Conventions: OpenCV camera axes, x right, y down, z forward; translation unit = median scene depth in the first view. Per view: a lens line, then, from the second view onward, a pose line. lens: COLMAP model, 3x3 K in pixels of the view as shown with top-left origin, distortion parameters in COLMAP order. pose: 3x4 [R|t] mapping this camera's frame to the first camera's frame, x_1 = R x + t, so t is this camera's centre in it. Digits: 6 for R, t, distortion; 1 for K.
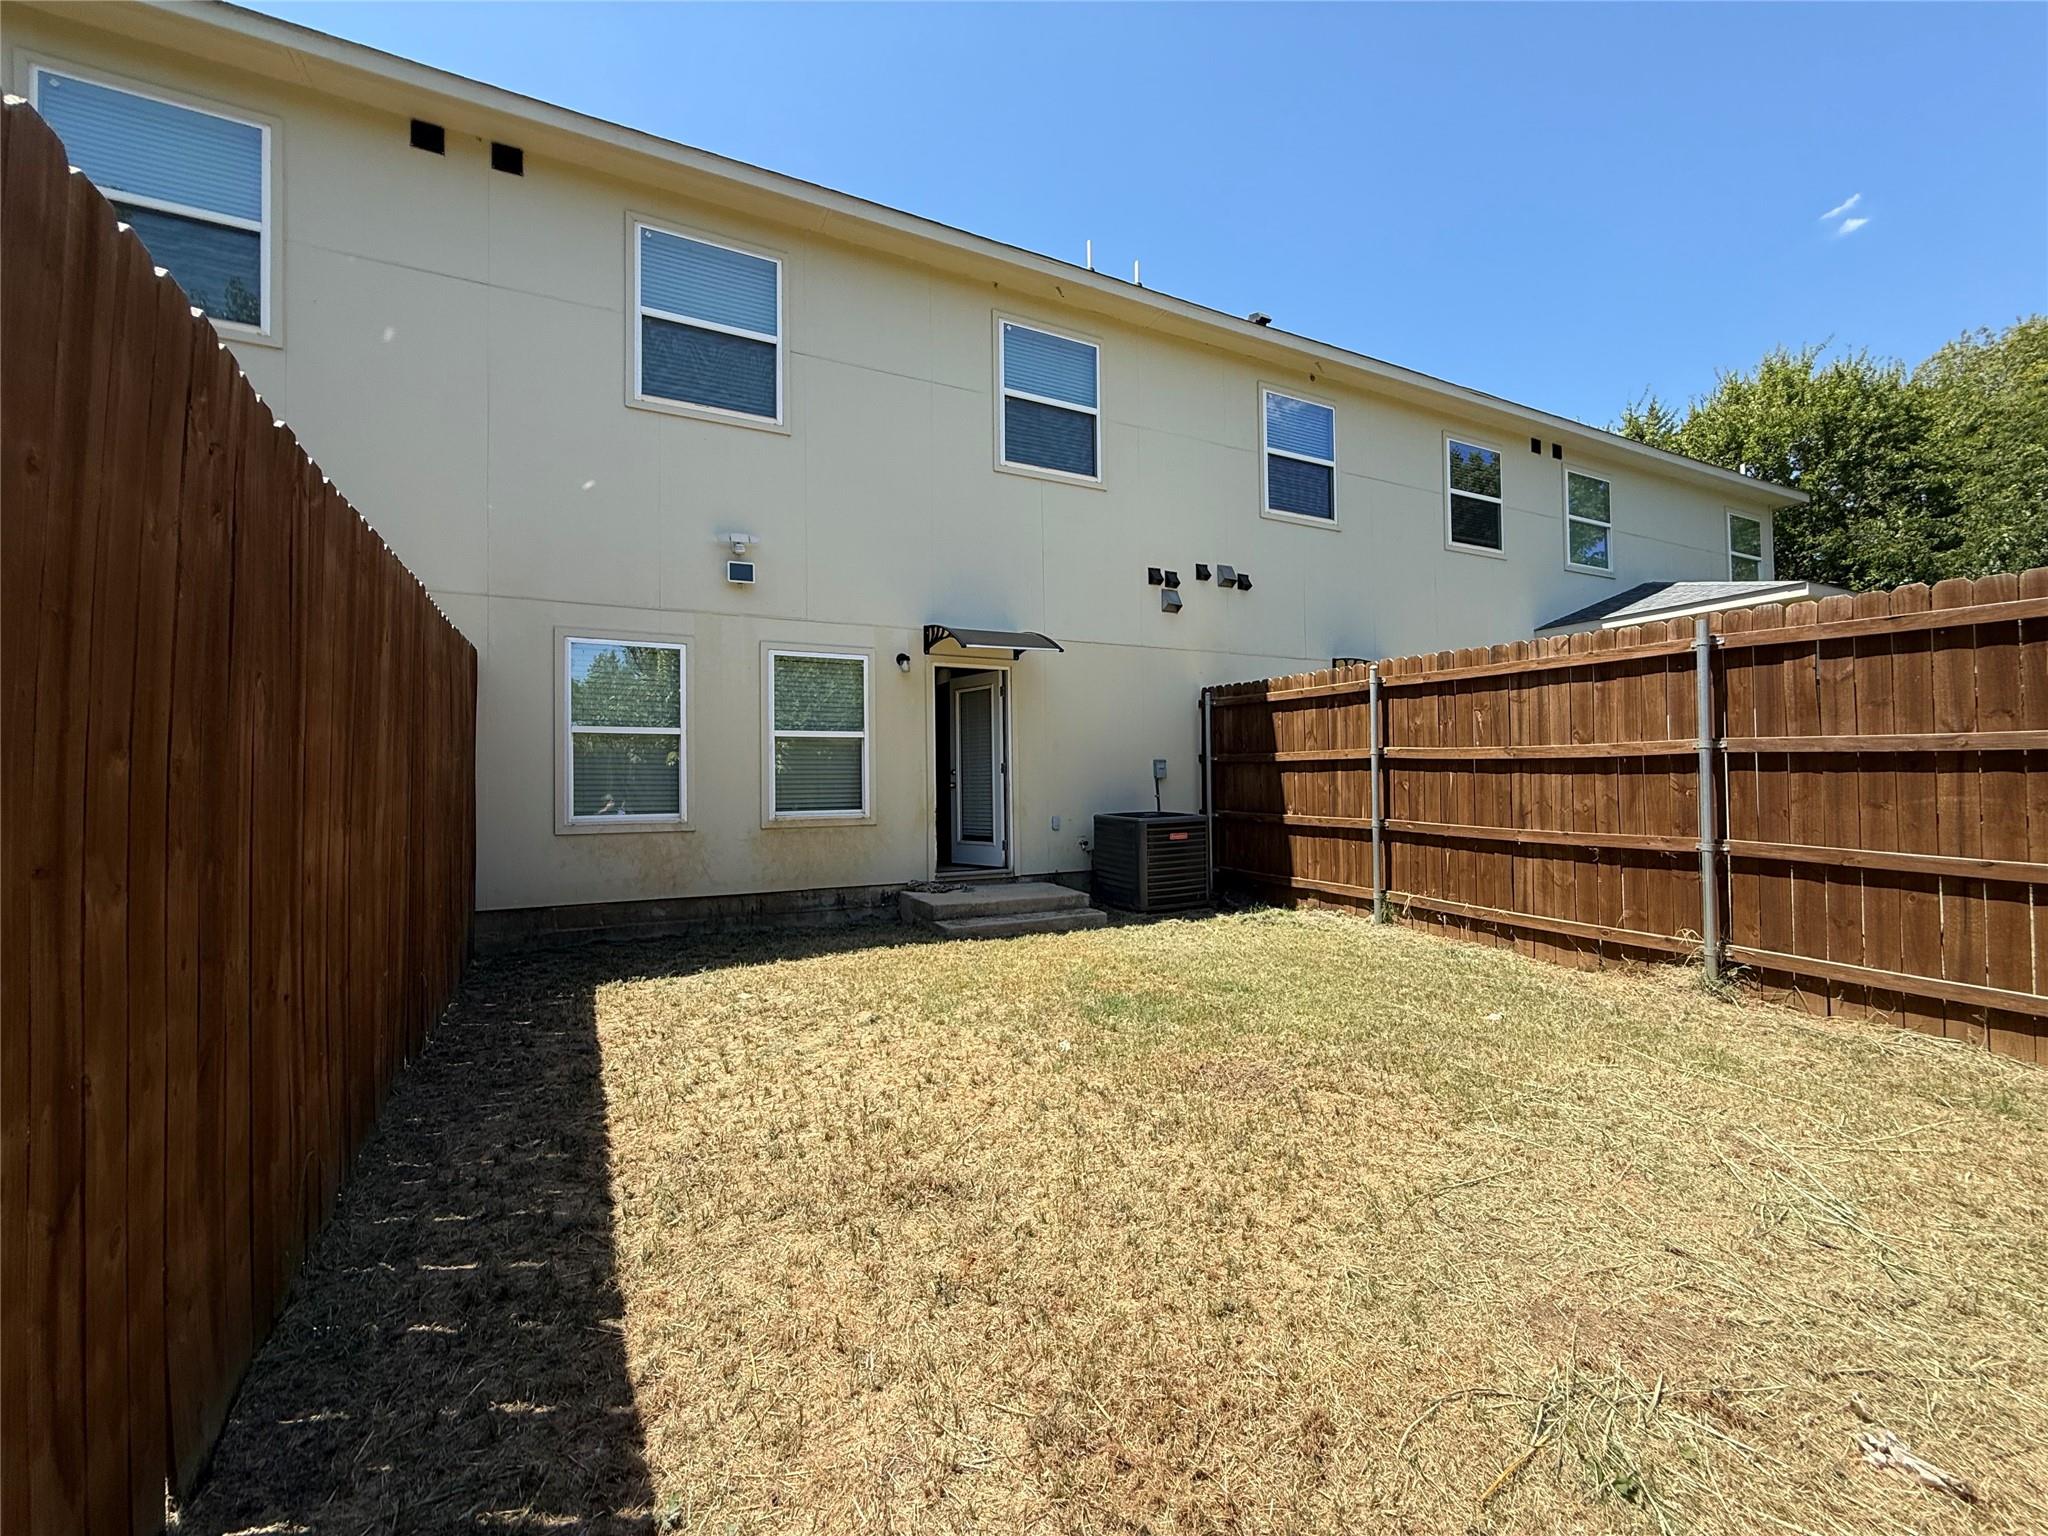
lens RADIAL K [[818.7, 0, 1024.0], [0, 818.7, 768.0], [0, 0, 1]] dist [-0.000212, -0.000017]
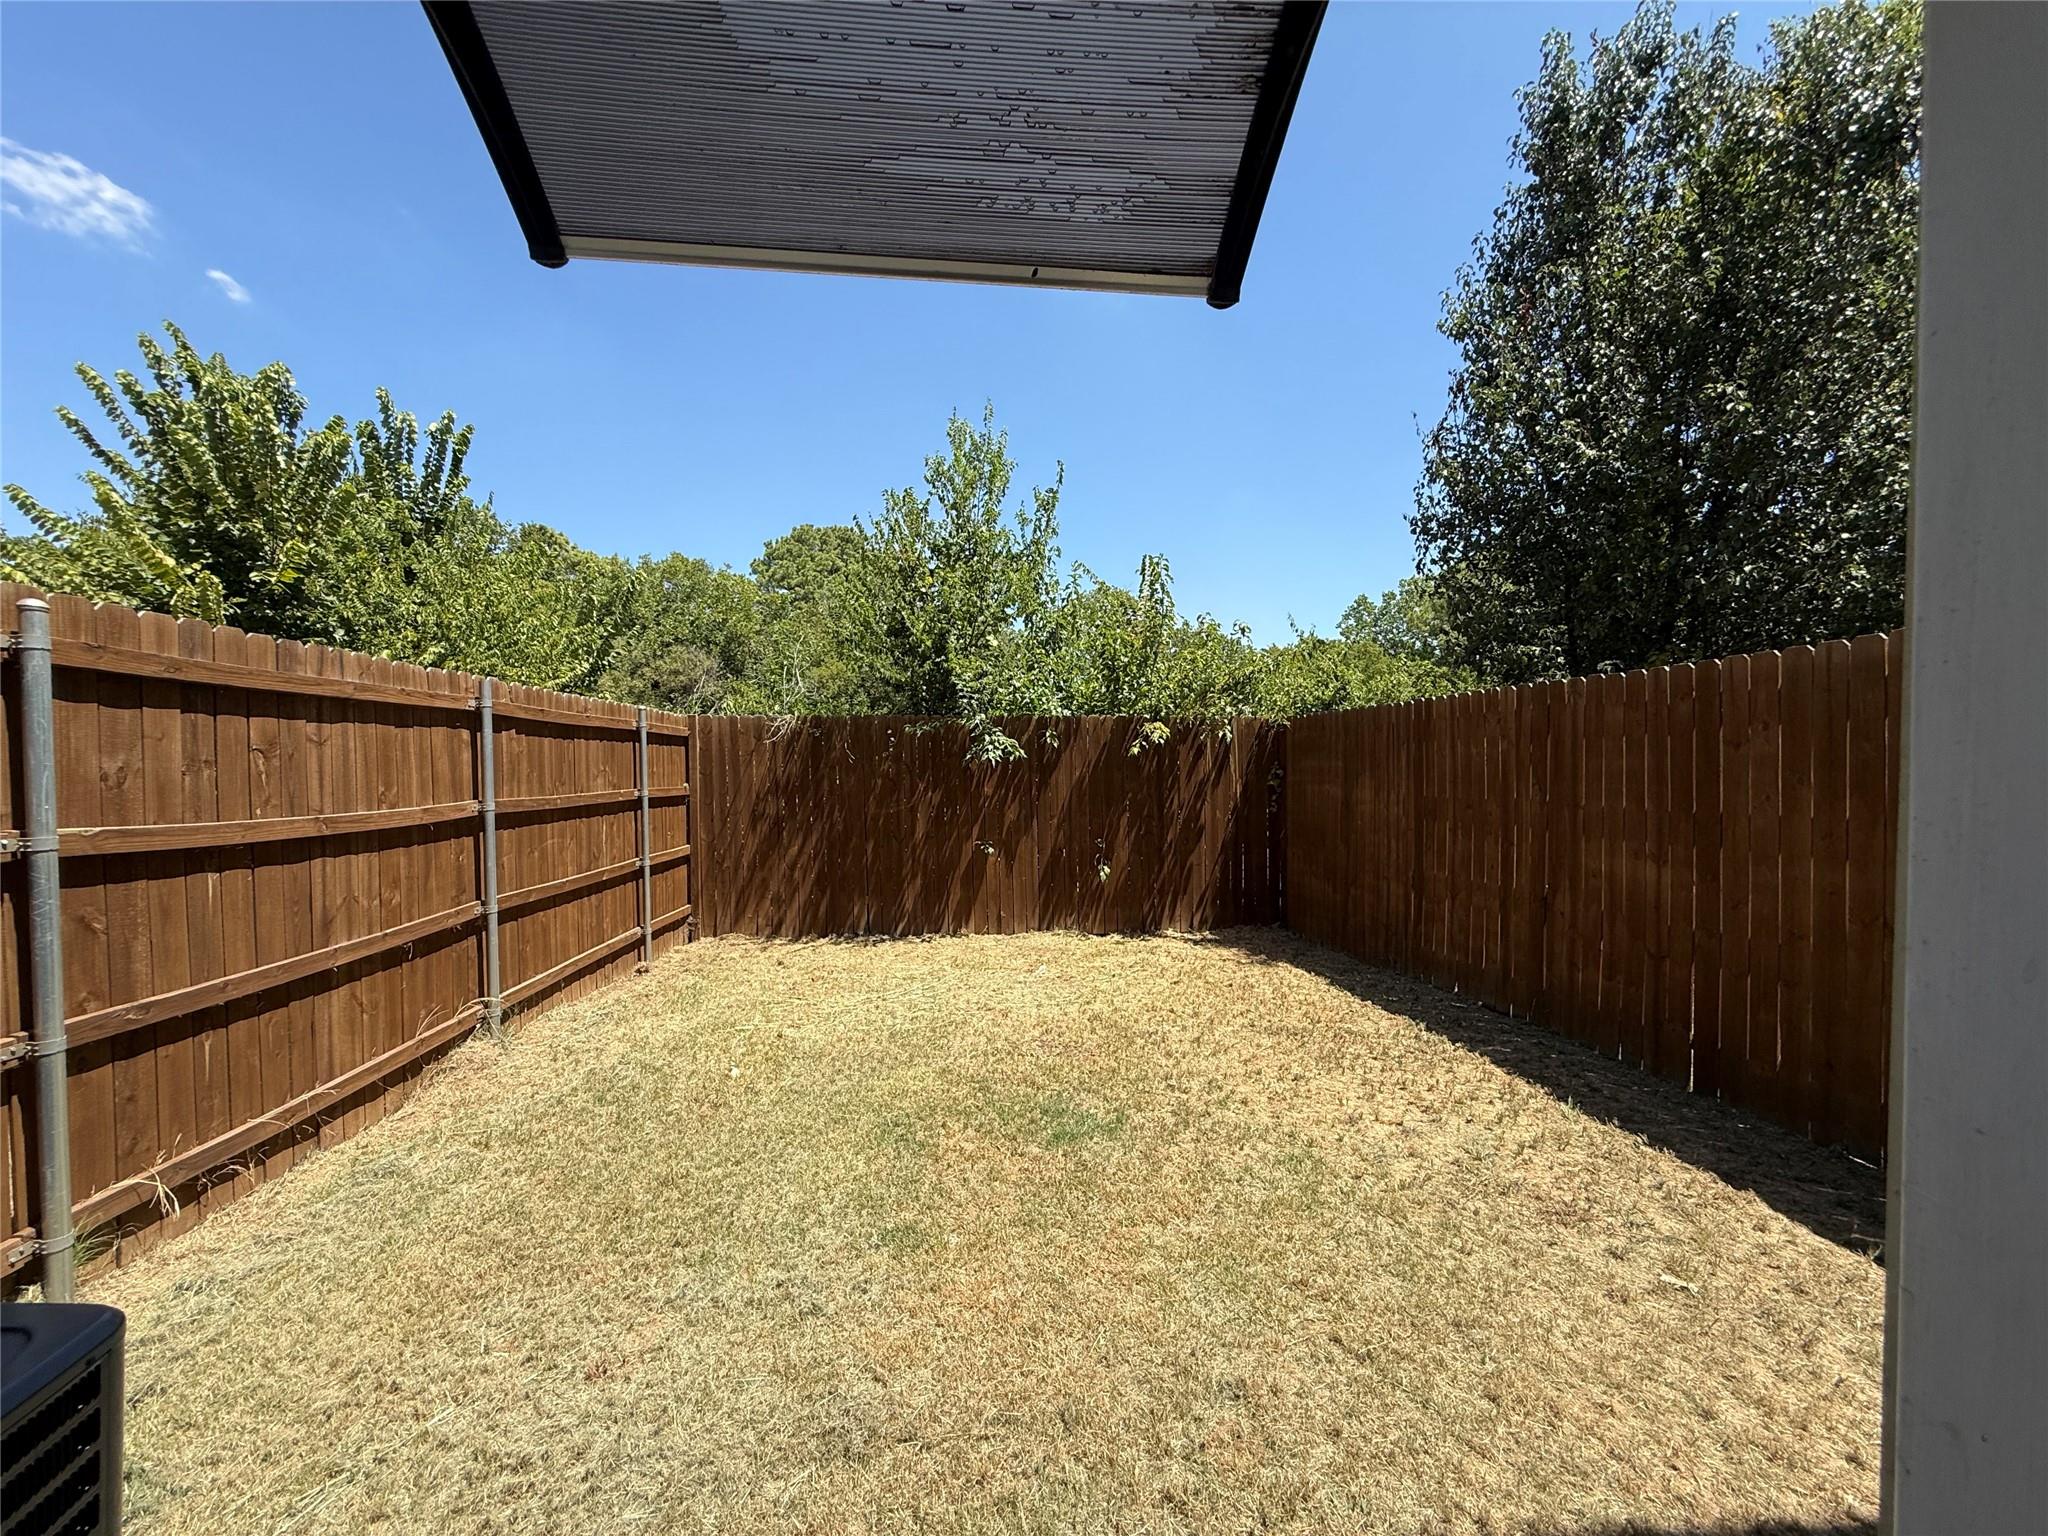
lens RADIAL K [[818.7, 0, 1024.0], [0, 818.7, 768.0], [0, 0, 1]] dist [-0.000212, -0.000017]
pose [[-0.910179, -0.009054, 0.414117, -0.136447], [-0.006418, 0.999949, 0.007757, -0.071750], [-0.414166, 0.004403, -0.910191, 1.377519]]
